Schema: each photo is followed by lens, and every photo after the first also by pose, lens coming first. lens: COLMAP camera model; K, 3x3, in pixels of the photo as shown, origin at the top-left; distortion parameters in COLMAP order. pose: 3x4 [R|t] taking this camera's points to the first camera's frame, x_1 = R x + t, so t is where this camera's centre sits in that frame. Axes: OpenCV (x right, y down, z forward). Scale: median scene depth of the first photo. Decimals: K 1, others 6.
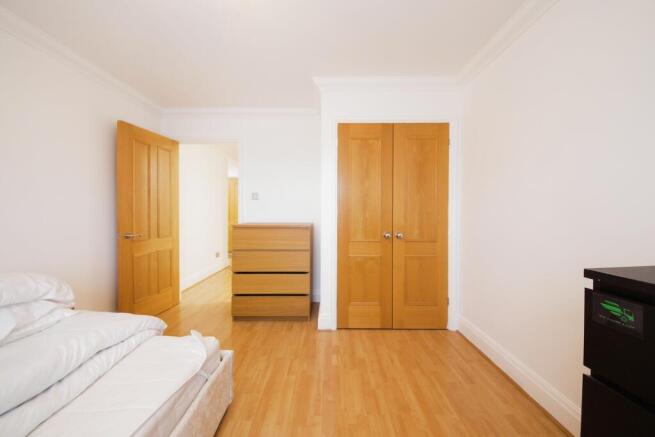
lens RADIAL K [[247.0, 0, 327.0], [0, 247.0, 214.0], [0, 0, 1]] dist [-0.000185, -0.000034]
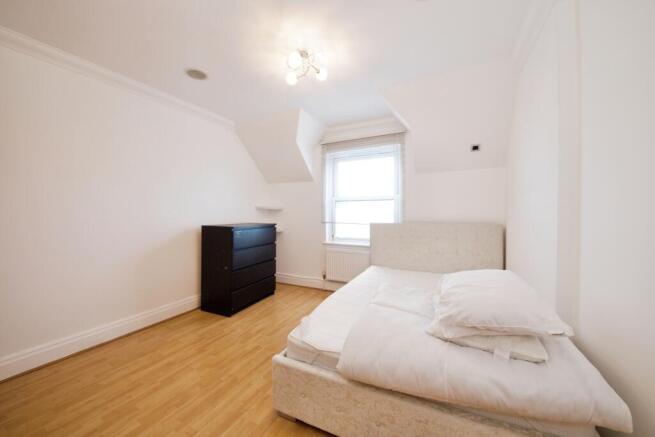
lens RADIAL K [[247.0, 0, 327.0], [0, 247.0, 214.0], [0, 0, 1]] dist [-0.000185, -0.000034]
pose [[-0.893473, -0.000359, 0.449116, -0.987473], [0.003892, 0.999956, 0.008542, -0.017716], [-0.449099, 0.009380, -0.893433, 1.732894]]
